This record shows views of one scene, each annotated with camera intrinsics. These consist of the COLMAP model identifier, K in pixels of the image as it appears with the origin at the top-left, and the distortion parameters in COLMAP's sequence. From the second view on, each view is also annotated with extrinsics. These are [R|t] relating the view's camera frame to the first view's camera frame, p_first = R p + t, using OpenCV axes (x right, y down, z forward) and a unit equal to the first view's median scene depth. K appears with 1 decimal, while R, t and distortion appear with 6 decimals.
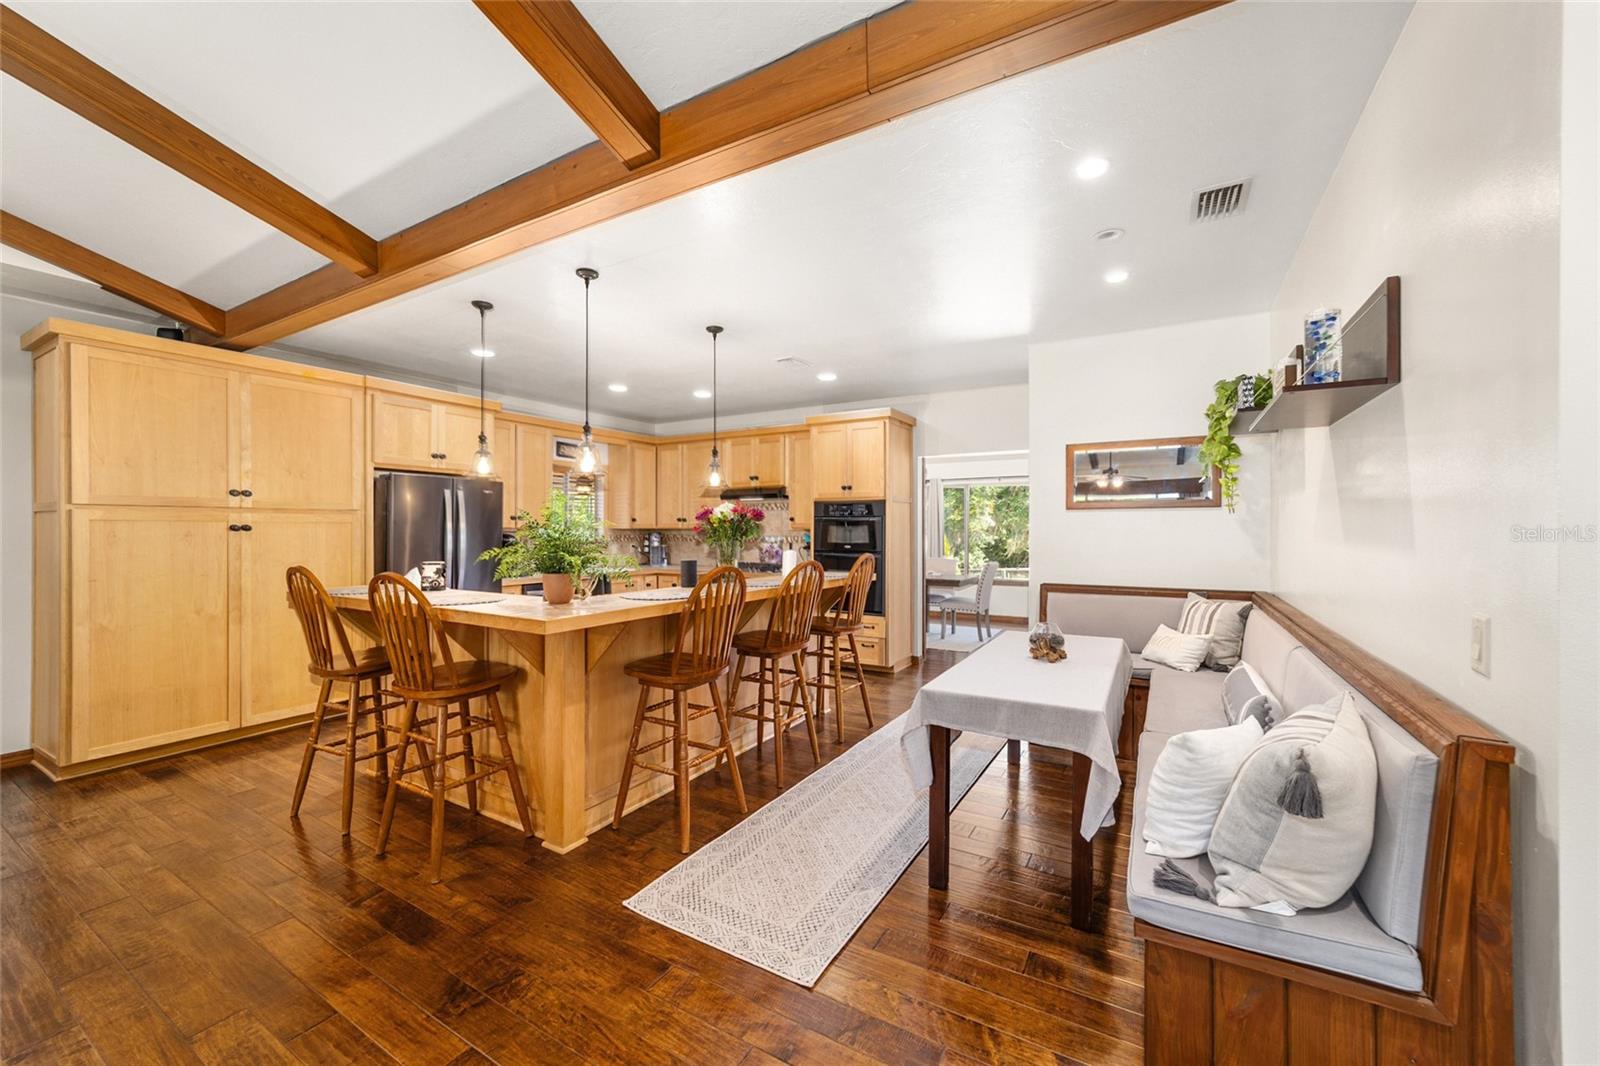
lens RADIAL K [[612.9, 0, 791.6], [0, 612.9, 535.9], [0, 0, 1]] dist [-0.001625, -0.000034]
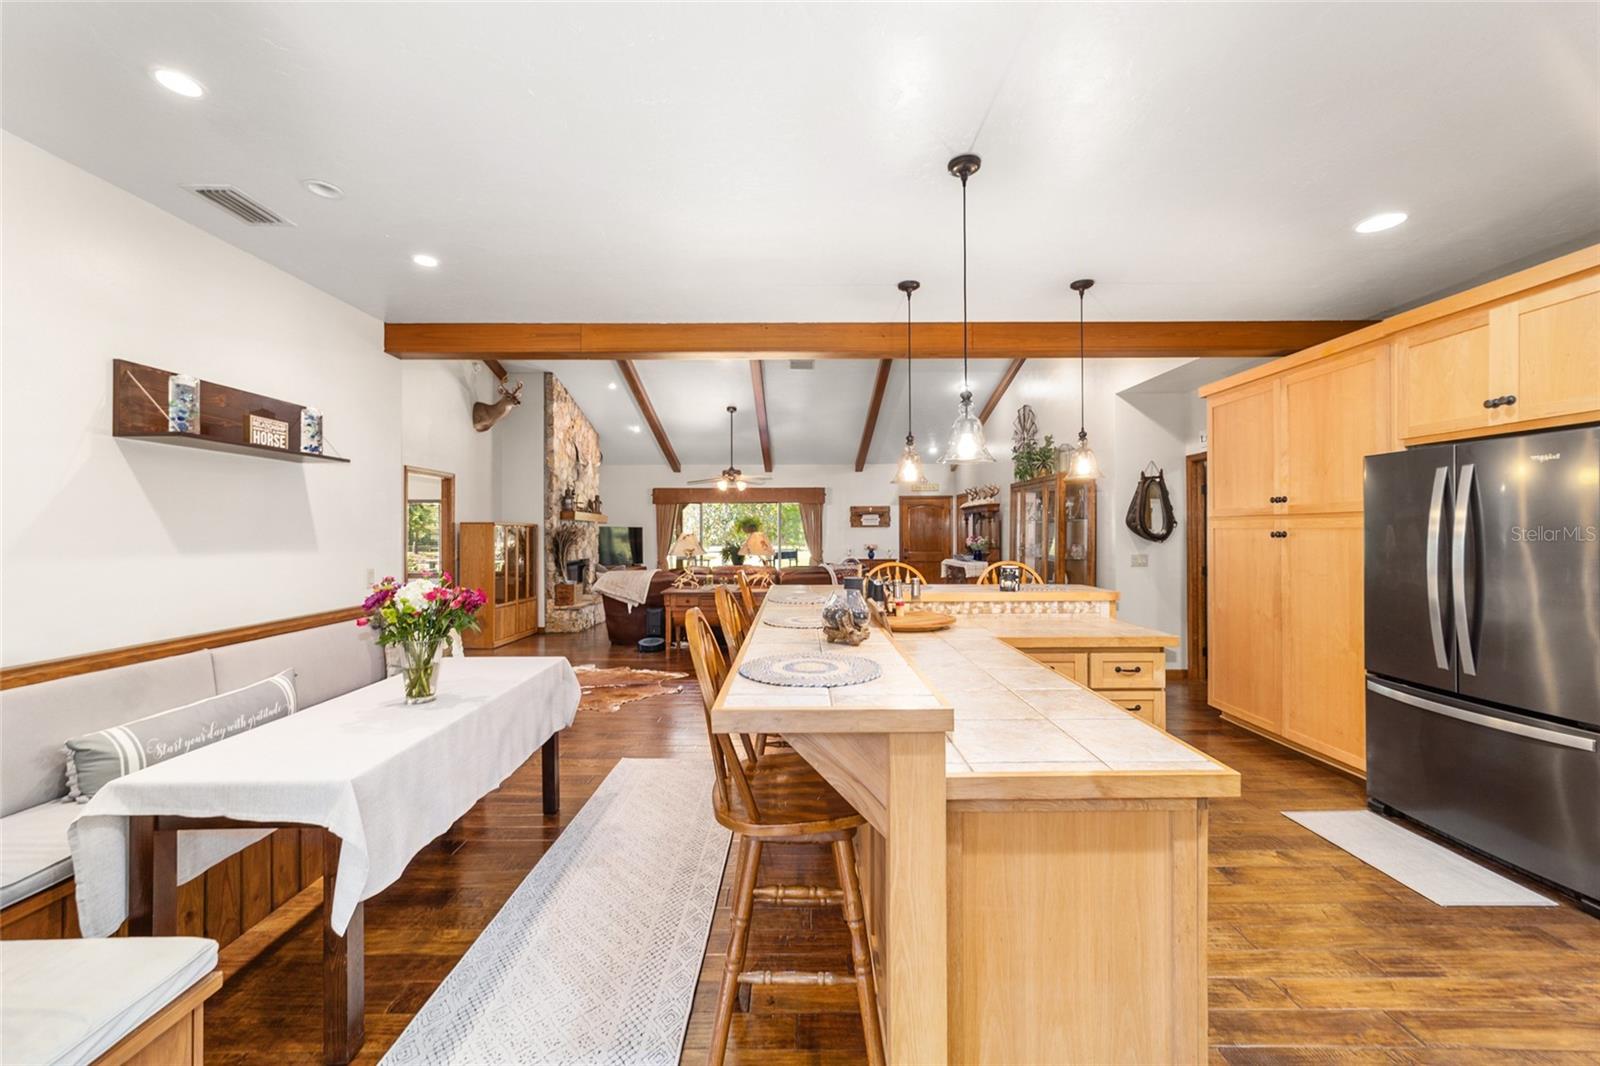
lens RADIAL K [[618.2, 0, 795.0], [0, 618.2, 528.4], [0, 0, 1]] dist [-0.017406, 0.000560]
pose [[-0.849276, 0.000047, -0.527949, 0.287679], [-0.002996, 0.999983, 0.004909, -0.025578], [0.527940, 0.005751, -0.849262, 1.397797]]
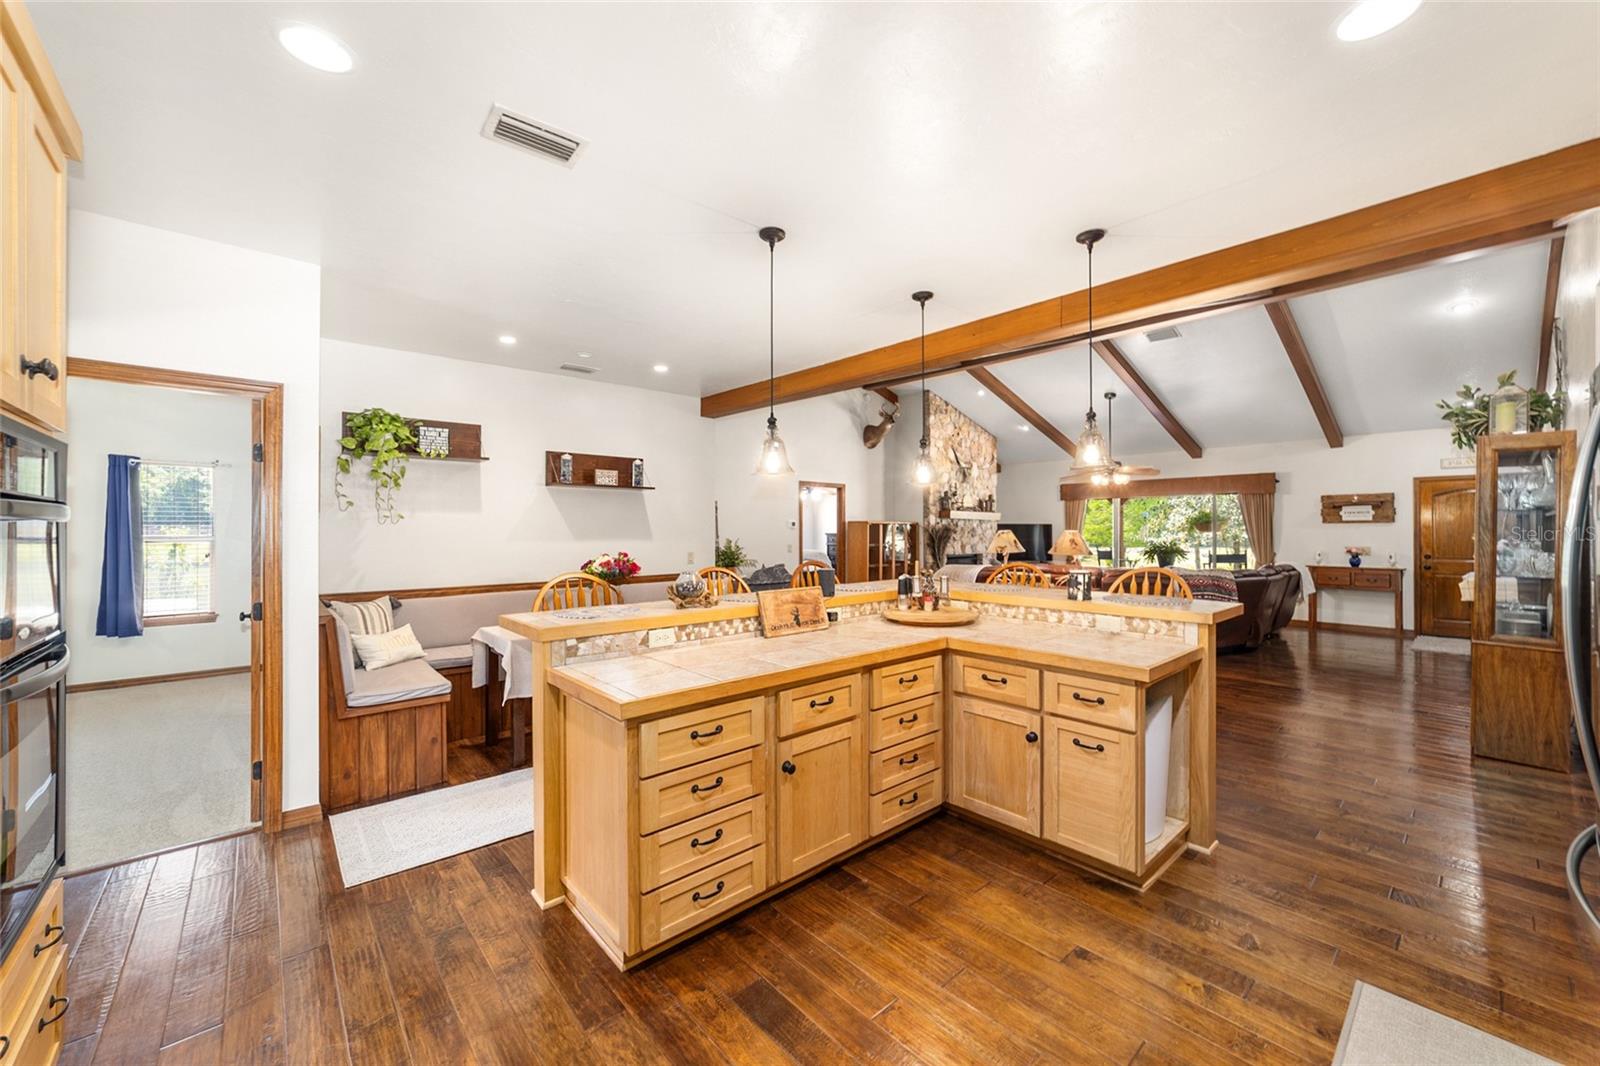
lens RADIAL K [[618.2, 0, 795.0], [0, 618.2, 528.4], [0, 0, 1]] dist [-0.017406, 0.000560]
pose [[-0.956400, 0.000795, 0.292060, -0.348283], [0.004078, 0.999935, 0.010633, -0.030686], [-0.292032, 0.011360, -0.956341, 1.655328]]
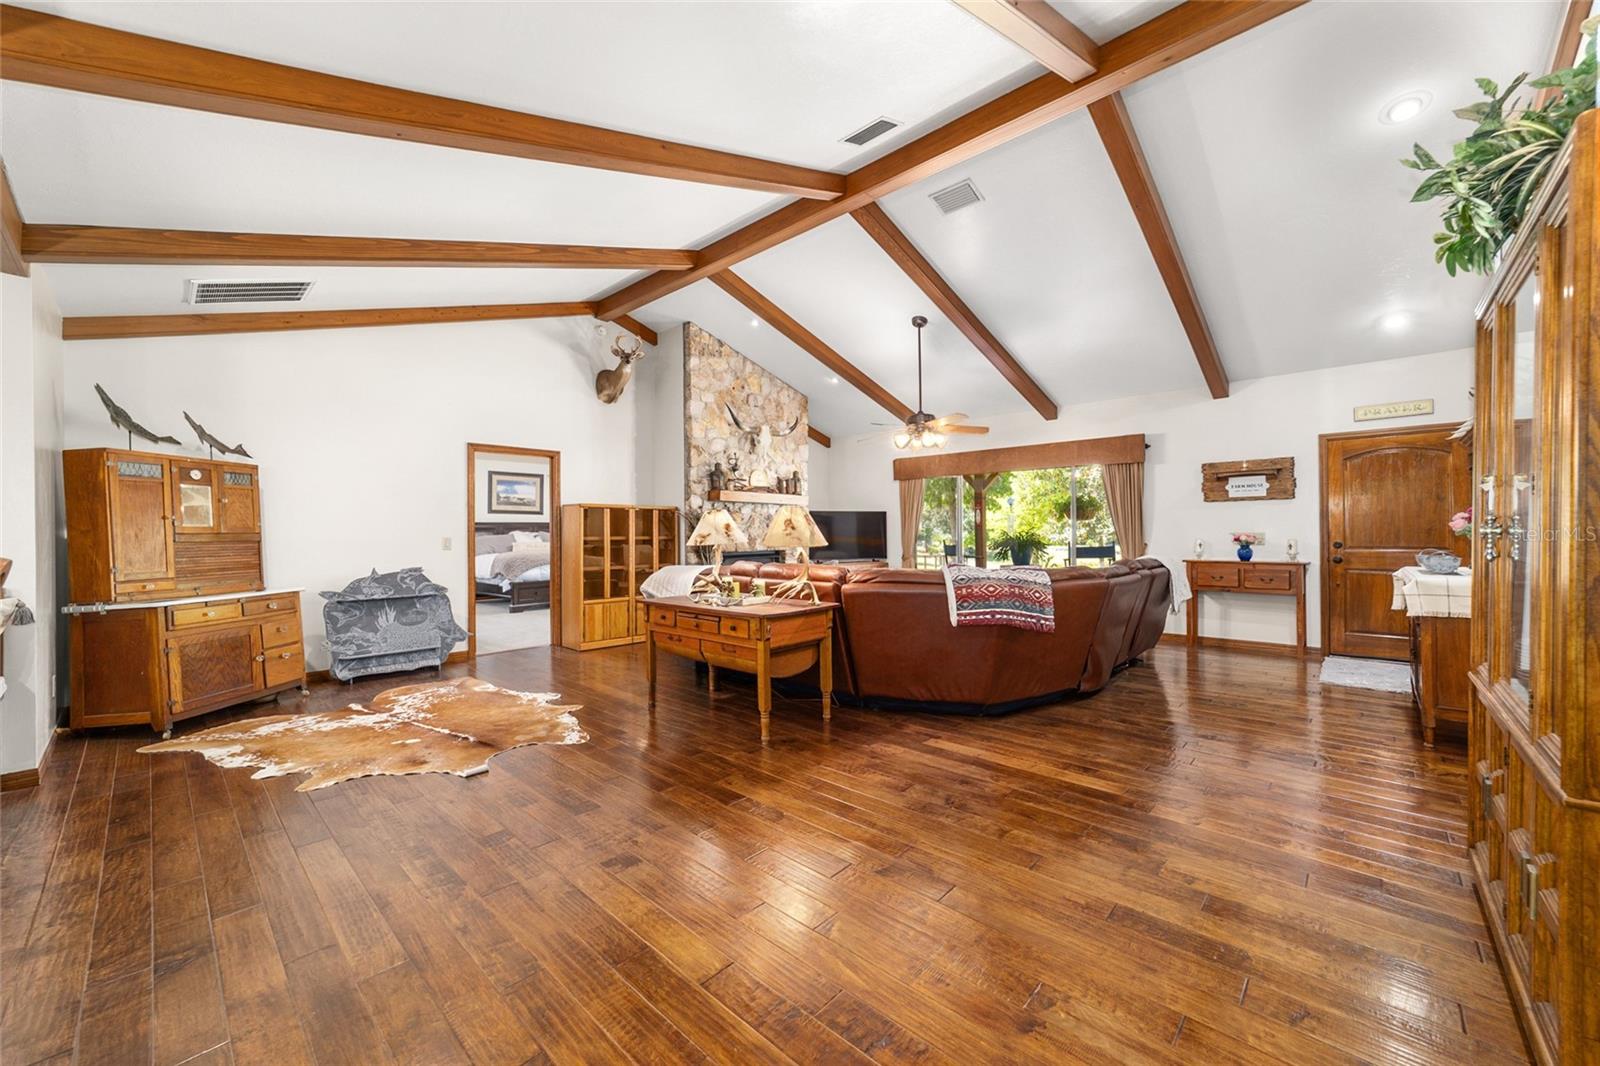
lens RADIAL K [[606.0, 0, 800.0], [0, 606.0, 533.0], [0, 0, 1]] dist [-0.029707, 0.000106]
pose [[-0.979620, 0.008254, 0.200690, -0.800032], [0.011050, 0.999857, 0.012812, 0.031826], [-0.200556, 0.014769, -0.979571, 0.745339]]
